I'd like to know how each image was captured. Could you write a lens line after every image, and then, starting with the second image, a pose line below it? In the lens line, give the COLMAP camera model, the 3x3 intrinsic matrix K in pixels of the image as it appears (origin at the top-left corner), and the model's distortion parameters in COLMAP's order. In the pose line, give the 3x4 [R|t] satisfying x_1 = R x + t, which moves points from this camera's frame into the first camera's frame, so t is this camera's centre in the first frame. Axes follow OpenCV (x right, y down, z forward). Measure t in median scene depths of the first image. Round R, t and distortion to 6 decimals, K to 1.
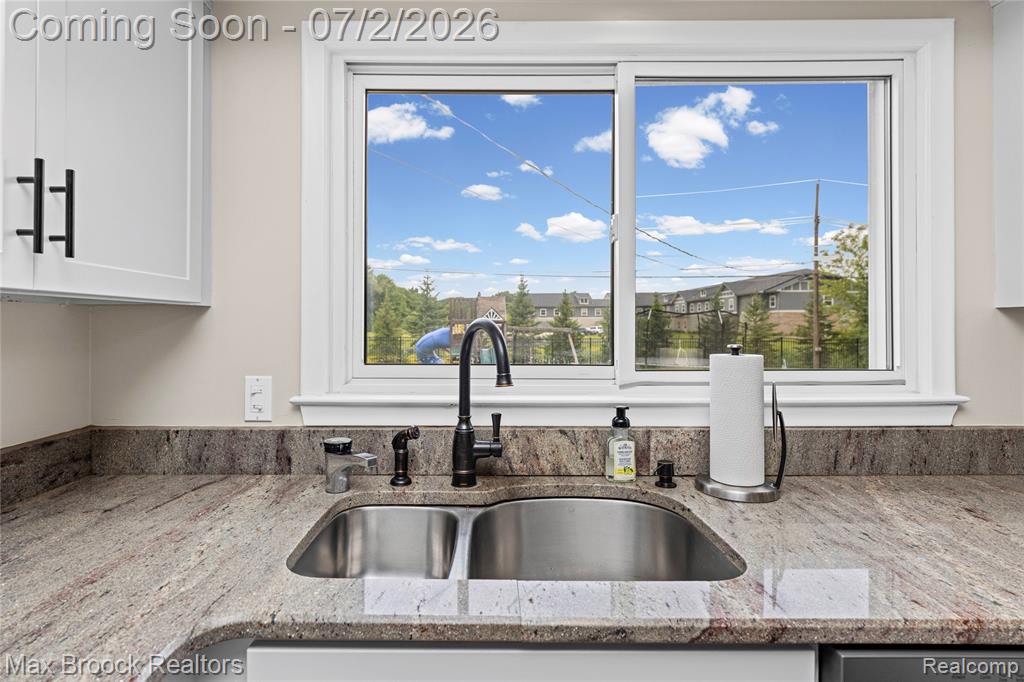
lens RADIAL K [[514.5, 0, 478.8], [0, 514.5, 331.3], [0, 0, 1]] dist [0.006412, -0.000514]
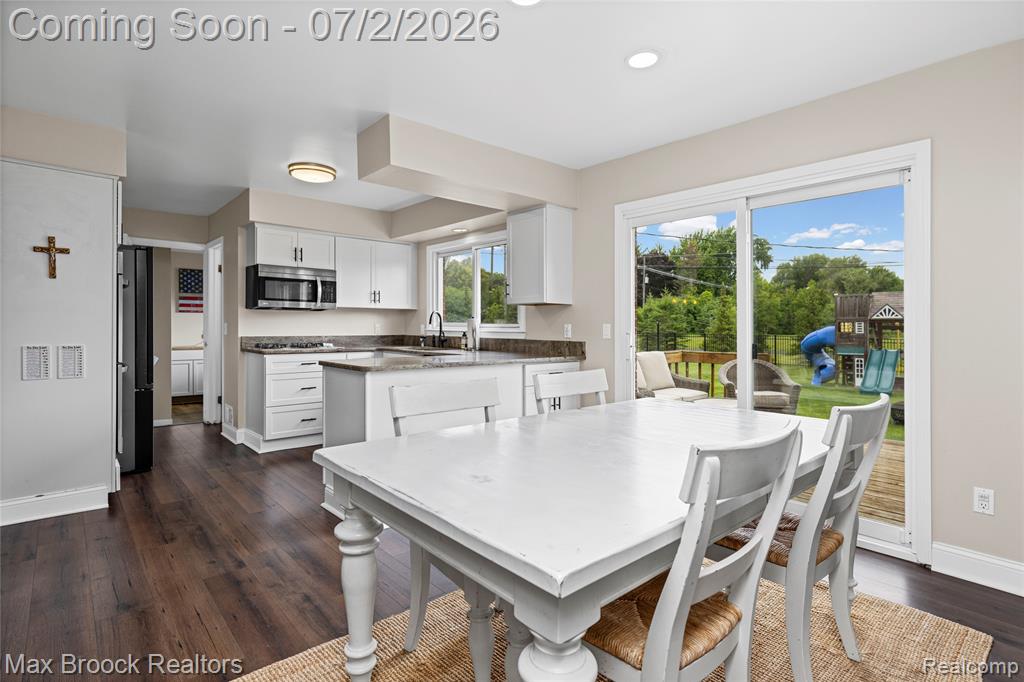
lens RADIAL K [[517.6, 0, 526.4], [0, 517.6, 342.7], [0, 0, 1]] dist [-0.004199, -0.005243]
pose [[0.680296, 0.030270, -0.732312, 3.635161], [-0.016260, 0.999524, 0.026210, 0.114352], [0.732757, -0.005924, 0.680465, -1.476928]]
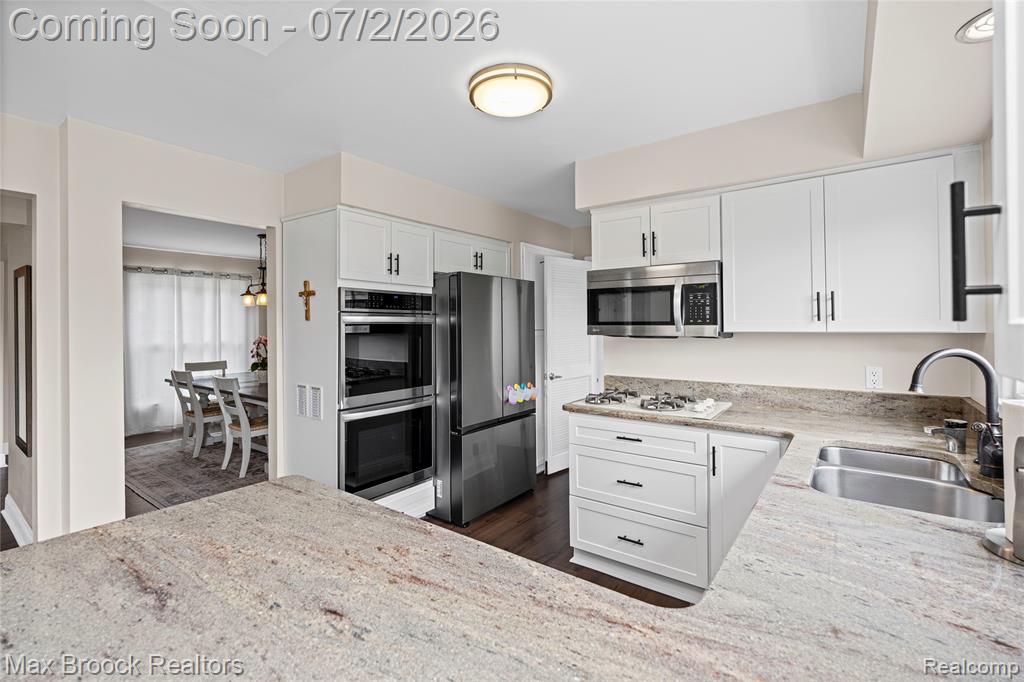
lens RADIAL K [[473.1, 0, 504.3], [0, 473.1, 324.3], [0, 0, 1]] dist [0.015917, -0.000146]
pose [[-0.593259, 0.010083, -0.804949, 1.596337], [0.002181, 0.999938, 0.010918, -0.096606], [0.805009, 0.004721, -0.593244, 0.691373]]
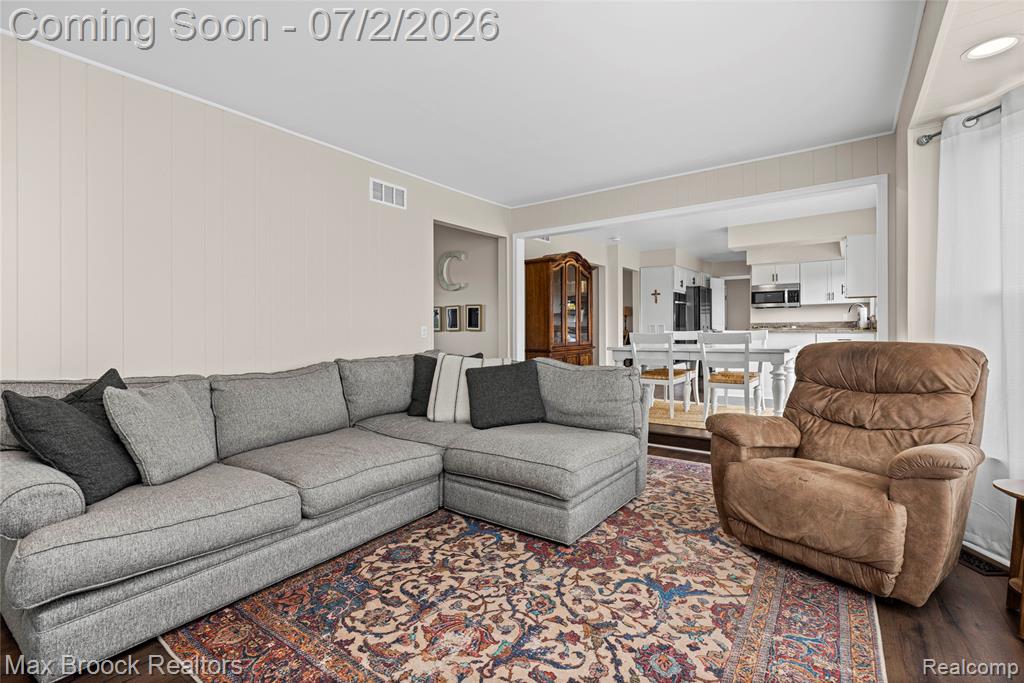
lens RADIAL K [[473.1, 0, 506.8], [0, 473.1, 333.5], [0, 0, 1]] dist [0.015917, -0.000146]
pose [[-0.572118, 0.018074, -0.819972, 7.180971], [0.003600, 0.999803, 0.019526, 0.212006], [0.820163, 0.008220, -0.572070, 0.697369]]
